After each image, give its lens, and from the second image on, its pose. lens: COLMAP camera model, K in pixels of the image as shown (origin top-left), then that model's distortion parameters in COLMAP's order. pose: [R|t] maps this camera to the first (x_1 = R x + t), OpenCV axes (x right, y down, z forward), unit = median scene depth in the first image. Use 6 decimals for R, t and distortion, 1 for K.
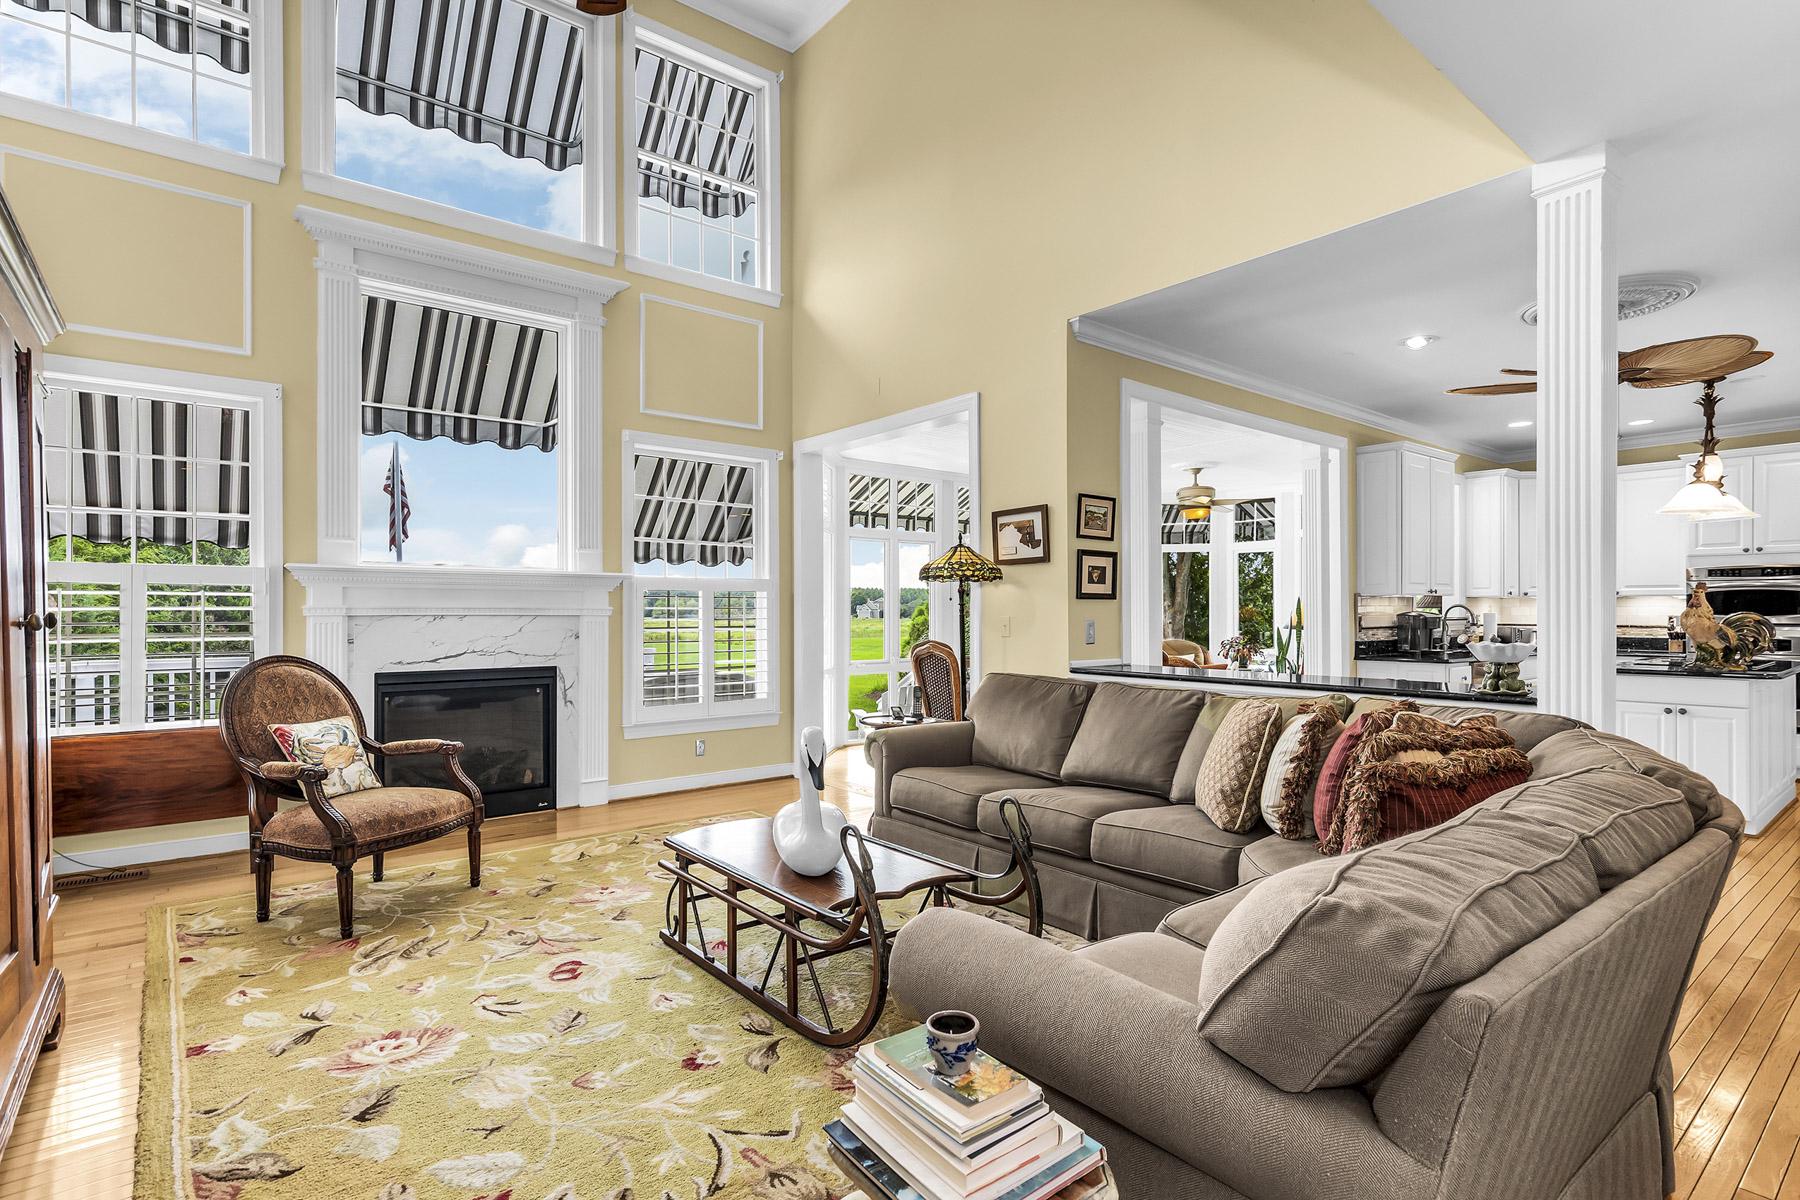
lens RADIAL K [[881.4, 0, 885.5], [0, 881.4, 608.2], [0, 0, 1]] dist [0.004565, -0.000947]
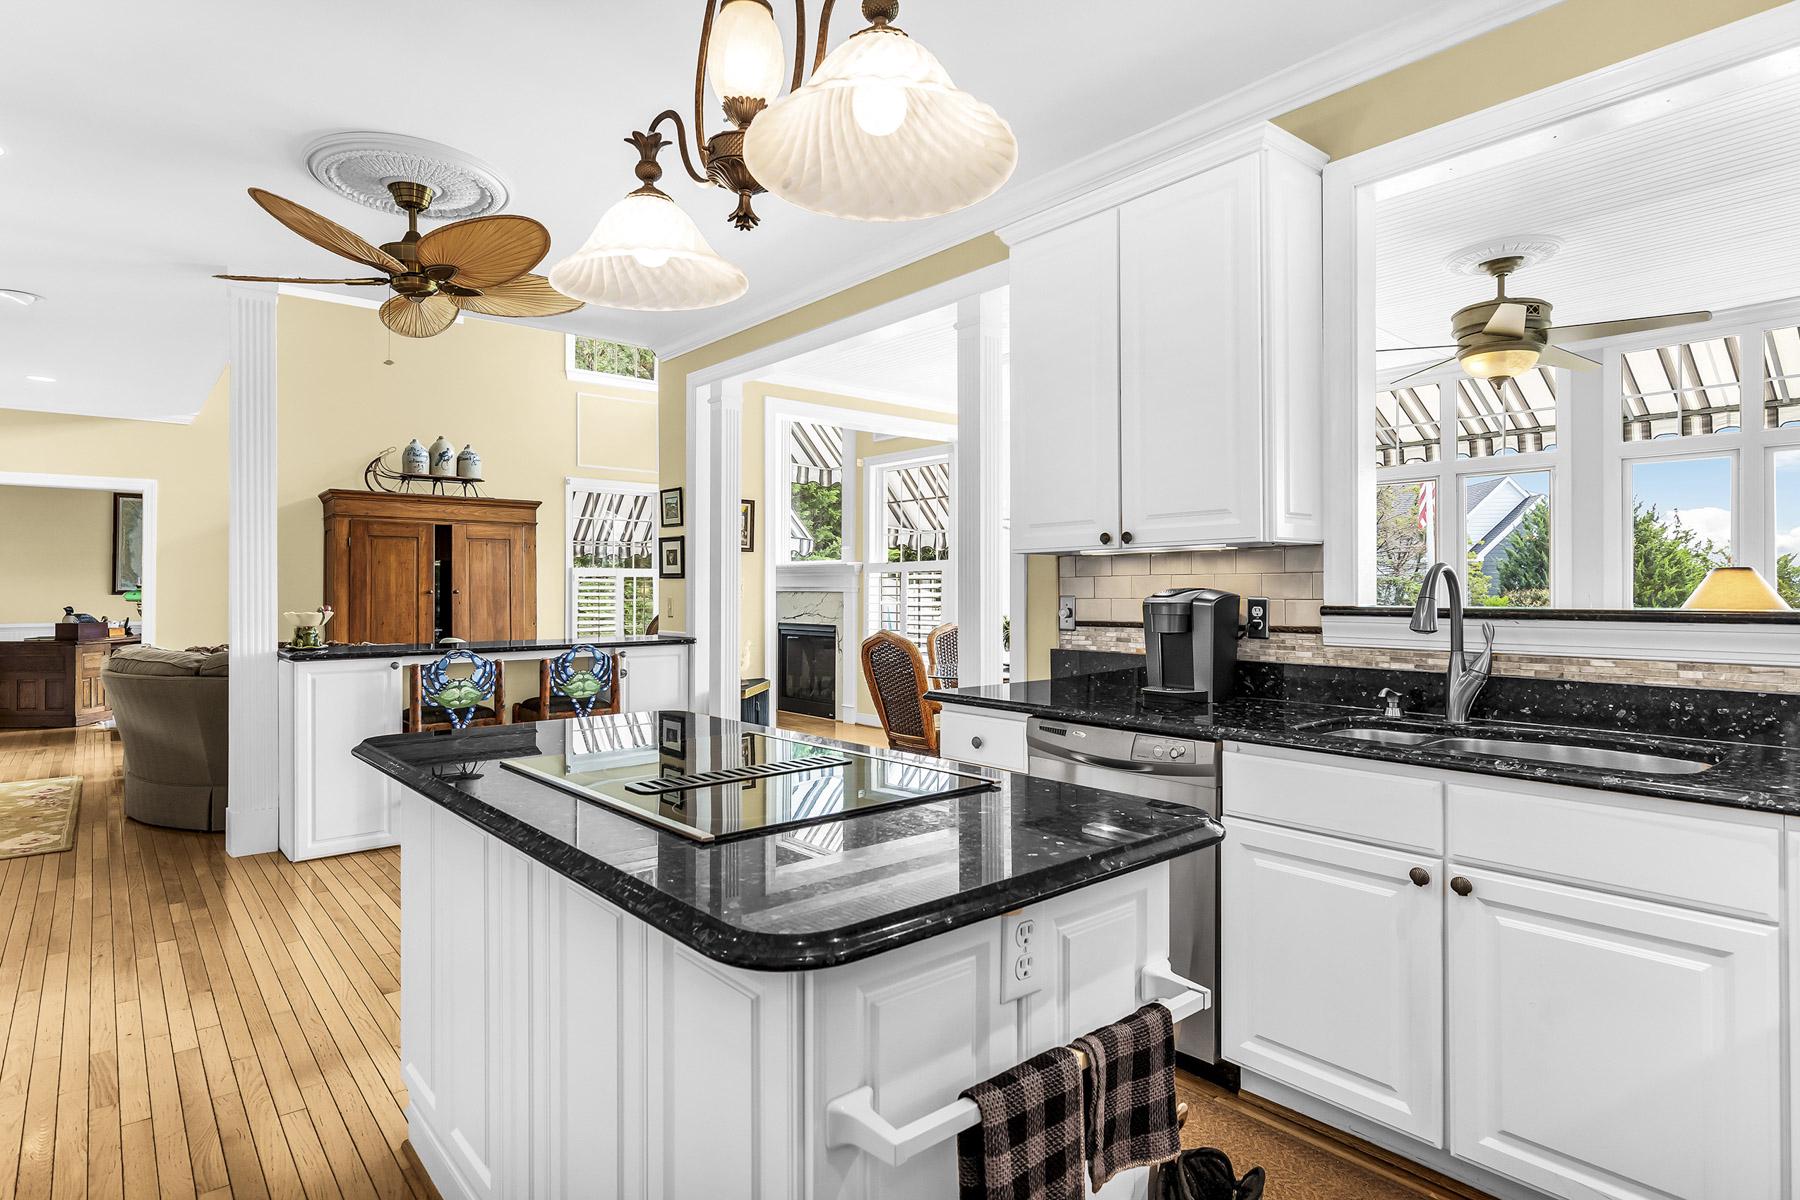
lens RADIAL K [[946.5, 0, 908.8], [0, 946.5, 580.6], [0, 0, 1]] dist [-0.007481, -0.000797]
pose [[0.035129, -0.009221, -0.999340, 1.416999], [0.006558, 0.999938, -0.008996, 0.005262], [0.999361, -0.006238, 0.035187, 1.209898]]
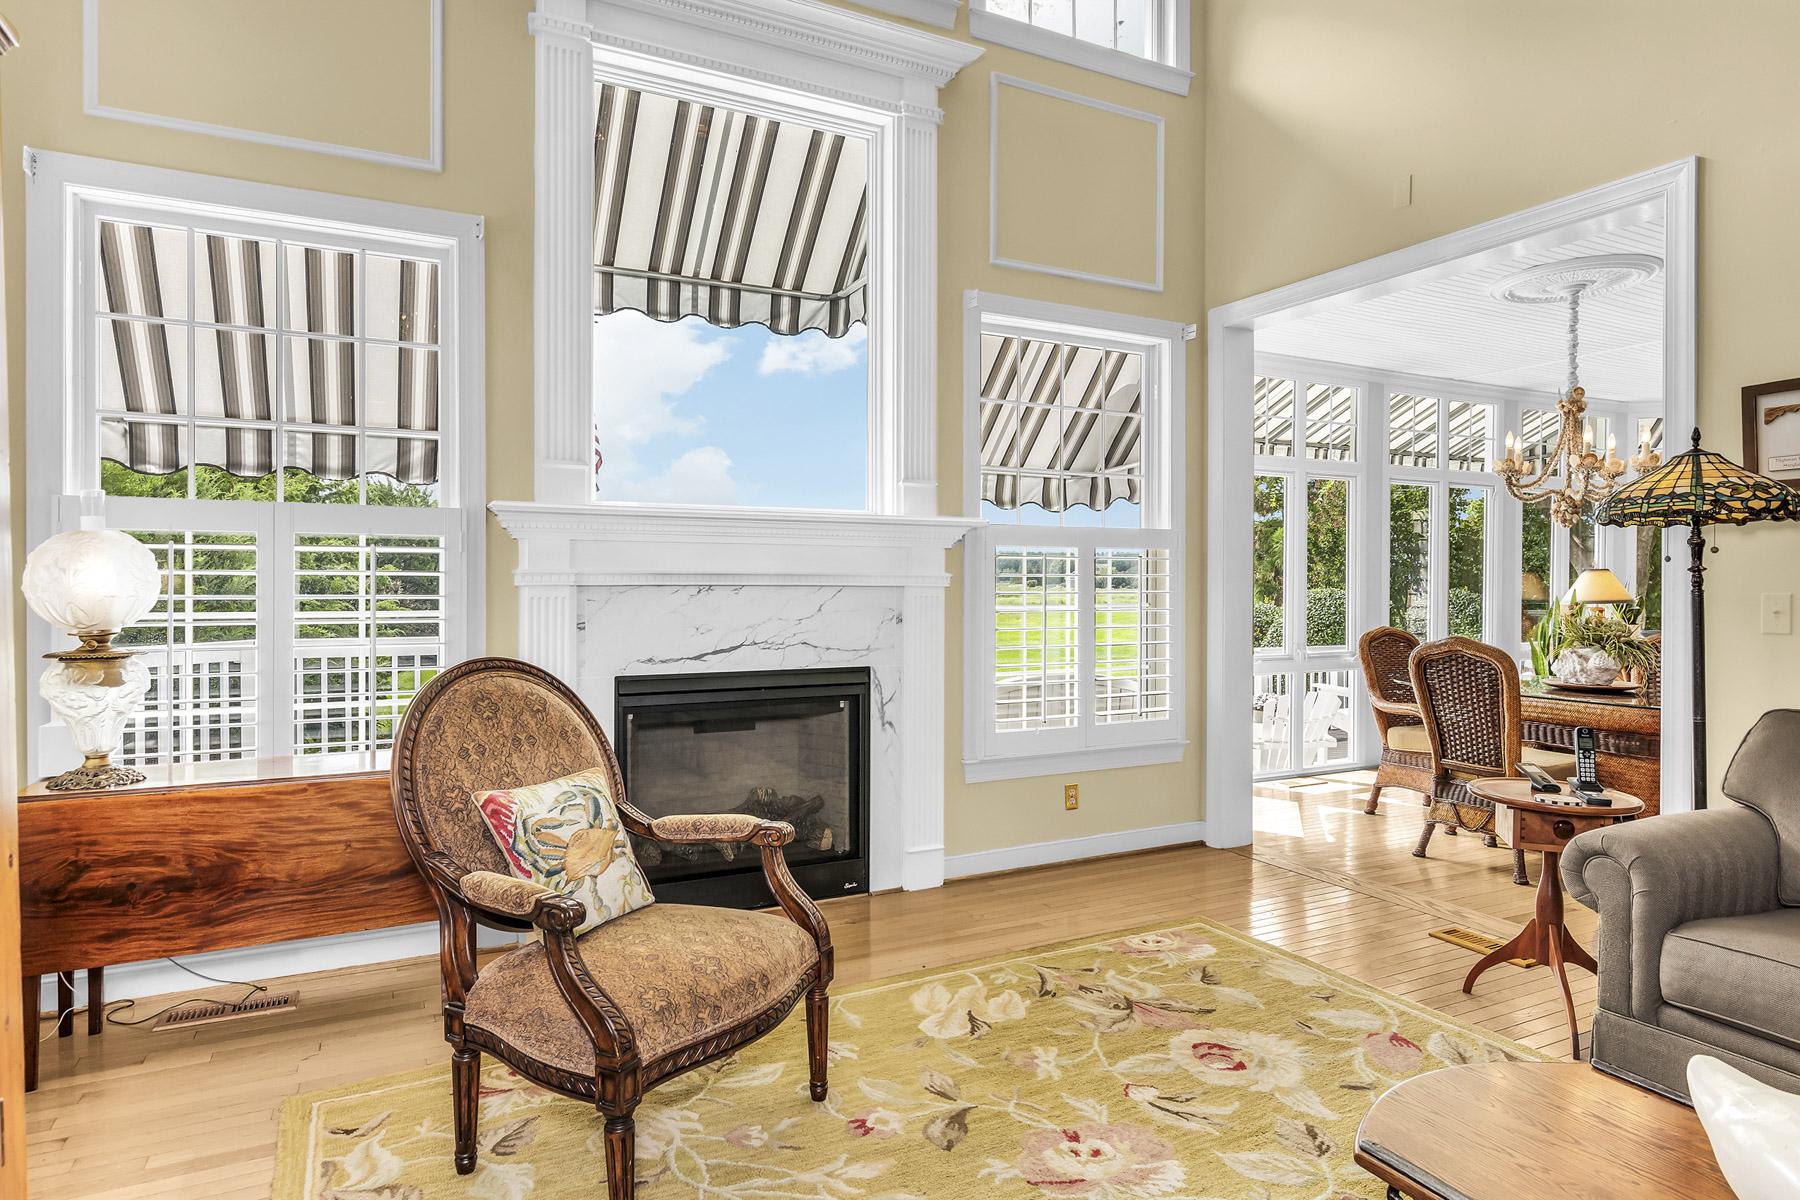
lens RADIAL K [[1022.2, 0, 887.7], [0, 1022.2, 586.4], [0, 0, 1]] dist [-0.002318, -0.000372]
pose [[0.978586, 0.005730, -0.205758, -0.240819], [-0.003426, 0.999927, 0.011551, 0.000116], [0.205809, -0.010598, 0.978535, 0.330467]]
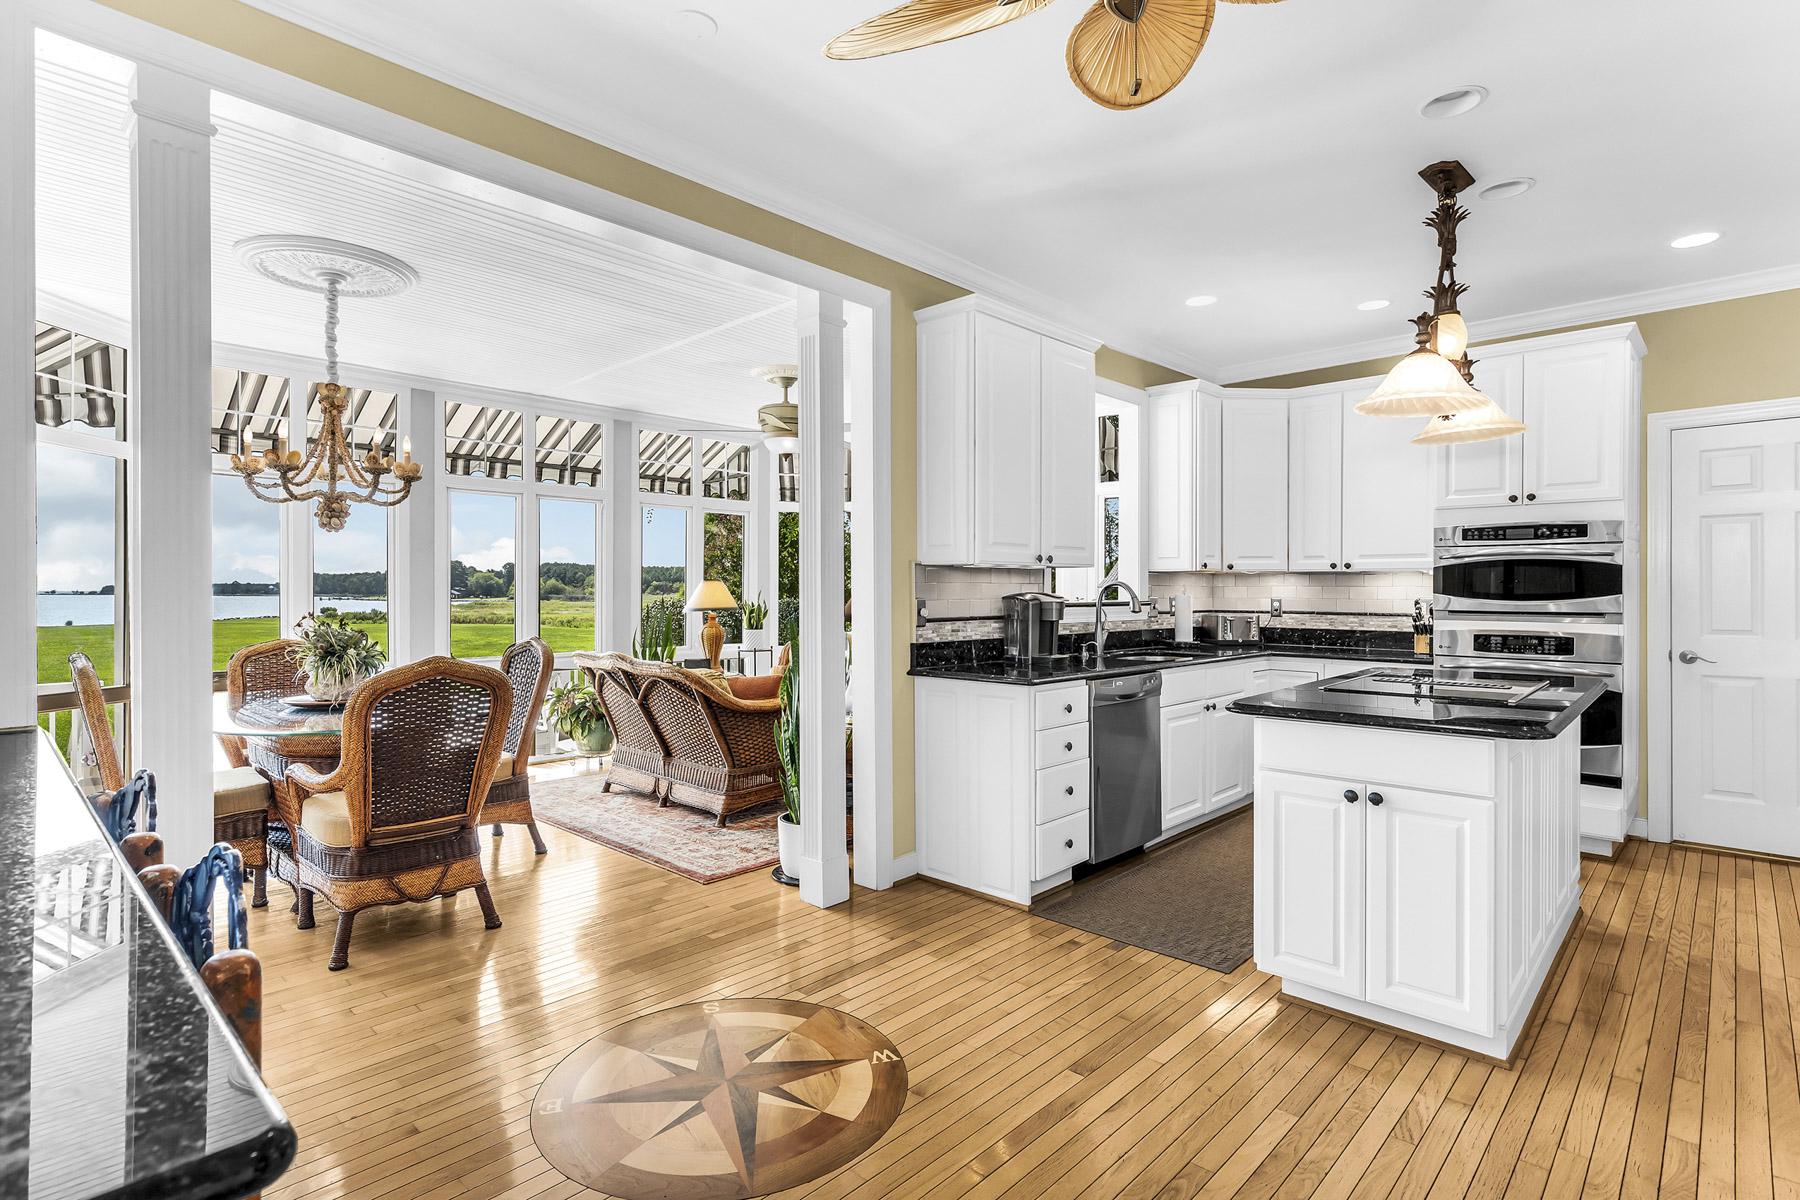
lens RADIAL K [[881.4, 0, 897.5], [0, 881.4, 588.6], [0, 0, 1]] dist [0.004565, -0.000947]
pose [[0.989987, 0.002662, 0.141134, 0.584959], [-0.002910, 0.999995, 0.001548, 0.000930], [-0.141129, -0.001943, 0.989989, 0.568315]]
